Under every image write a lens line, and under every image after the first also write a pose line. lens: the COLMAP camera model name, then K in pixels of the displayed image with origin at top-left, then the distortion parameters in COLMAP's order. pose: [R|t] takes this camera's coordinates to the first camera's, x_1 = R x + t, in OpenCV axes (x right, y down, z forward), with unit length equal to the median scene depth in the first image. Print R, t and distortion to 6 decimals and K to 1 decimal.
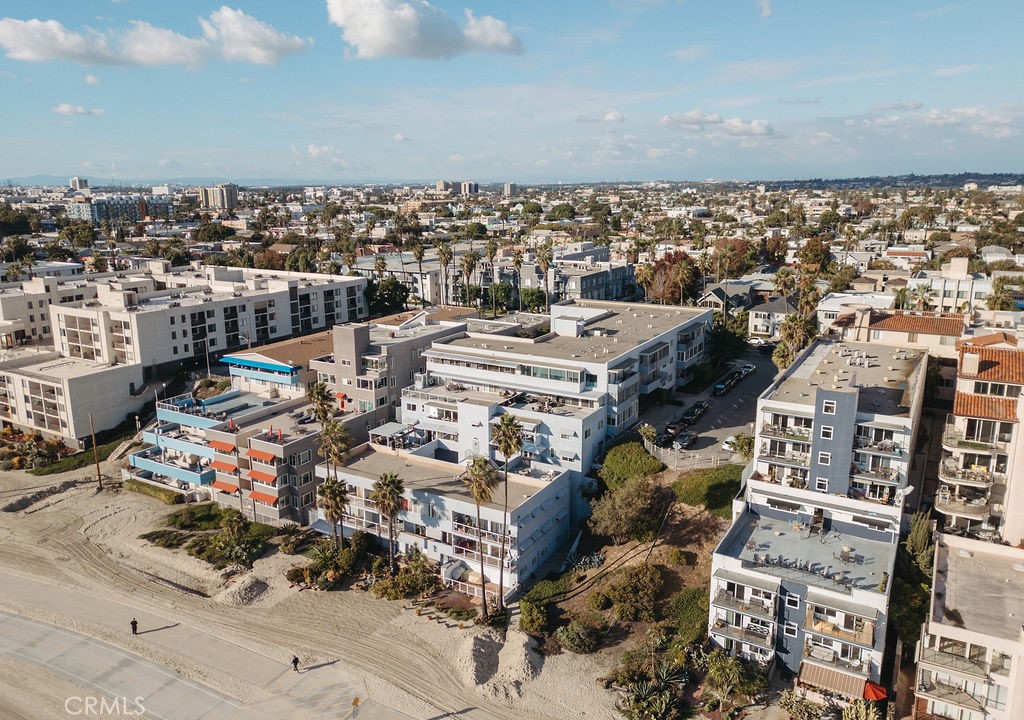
lens RADIAL K [[781.5, 0, 492.6], [0, 781.5, 365.9], [0, 0, 1]] dist [0.061083, -0.037087]
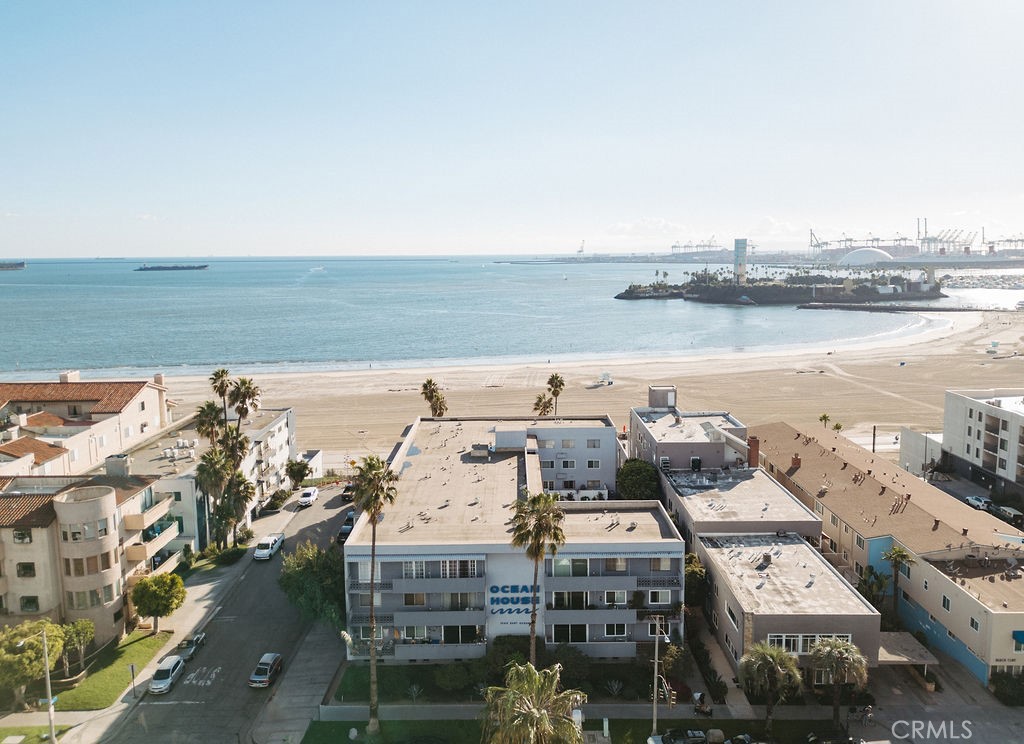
lens RADIAL K [[764.4, 0, 507.9], [0, 764.4, 372.7], [0, 0, 1]] dist [0.065753, -0.033499]
pose [[-0.857997, 0.101749, -0.503476, 0.516599], [-0.099628, 0.928605, 0.357445, -0.424596], [0.503900, 0.356847, -0.786603, 1.731877]]
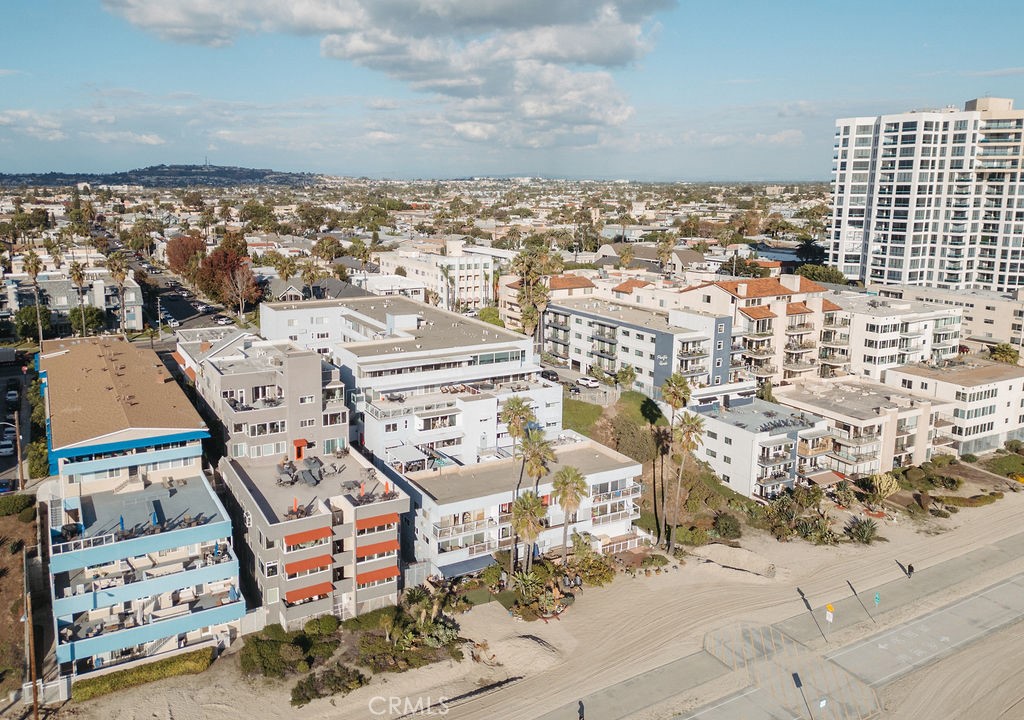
lens RADIAL K [[781.5, 0, 462.2], [0, 781.5, 328.1], [0, 0, 1]] dist [0.061083, -0.037087]
pose [[0.503501, -0.151932, 0.850532, -0.799463], [0.189227, 0.979909, 0.063023, -0.099056], [-0.843018, 0.129212, 0.522134, 0.439711]]
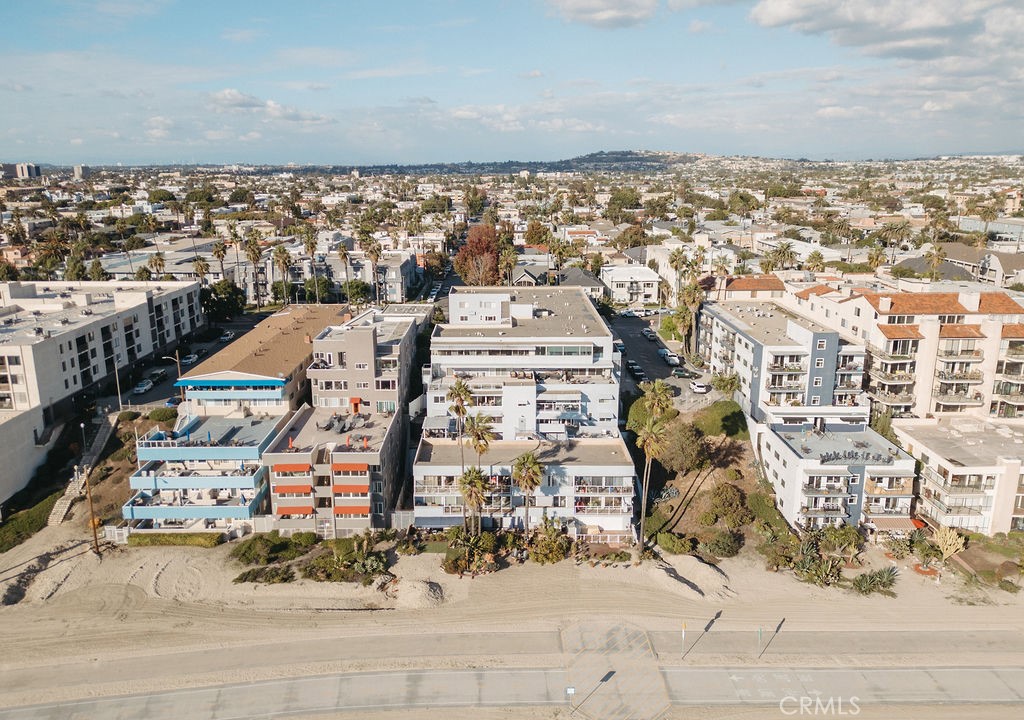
lens RADIAL K [[781.5, 0, 509.7], [0, 781.5, 360.0], [0, 0, 1]] dist [0.061083, -0.037087]
pose [[0.851297, -0.124776, 0.509632, -0.541755], [0.118097, 0.991955, 0.045594, -0.035343], [-0.511221, 0.021372, 0.859184, 0.052766]]
